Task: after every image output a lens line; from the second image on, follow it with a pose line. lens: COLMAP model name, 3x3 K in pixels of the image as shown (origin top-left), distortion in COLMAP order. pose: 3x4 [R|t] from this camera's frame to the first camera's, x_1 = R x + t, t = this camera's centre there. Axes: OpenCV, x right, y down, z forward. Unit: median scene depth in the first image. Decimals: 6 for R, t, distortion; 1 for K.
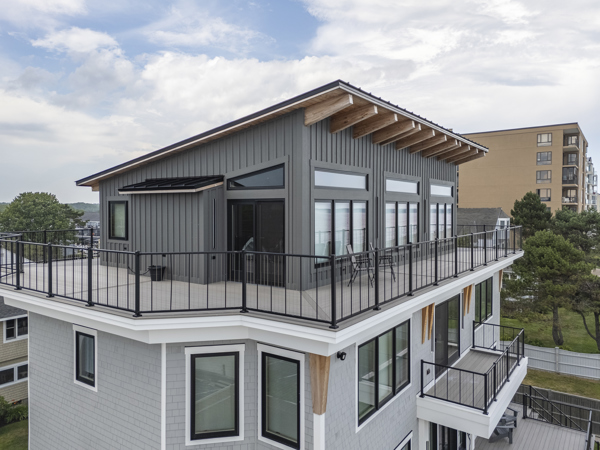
lens RADIAL K [[445.1, 0, 296.7], [0, 445.1, 217.9], [0, 0, 1]] dist [0.061036, -0.044834]
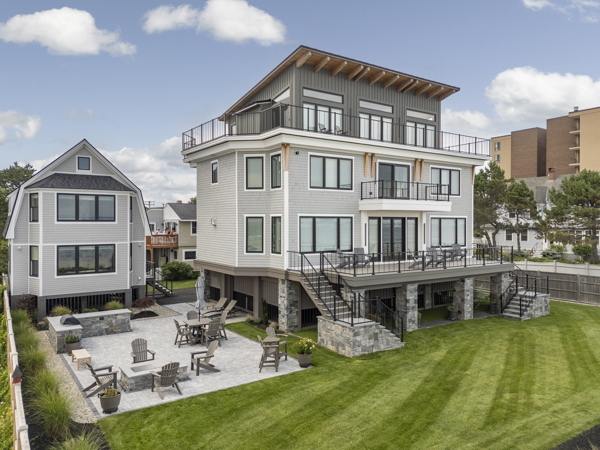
lens RADIAL K [[445.1, 0, 296.7], [0, 445.1, 217.9], [0, 0, 1]] dist [0.061036, -0.044834]
pose [[0.943618, -0.003347, -0.331020, 0.791686], [-0.005380, 0.999662, -0.025443, 0.633274], [0.330993, 0.025789, 0.943281, -1.180104]]
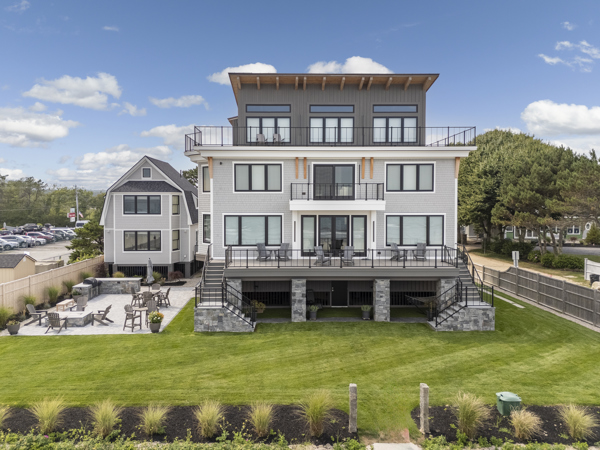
lens RADIAL K [[446.5, 0, 299.2], [0, 446.5, 205.6], [0, 0, 1]] dist [0.057838, -0.041195]
pose [[0.614371, 0.010743, -0.788944, 2.453161], [-0.014275, 0.999895, 0.002500, 0.499758], [0.788888, 0.009726, 0.614460, -0.407322]]
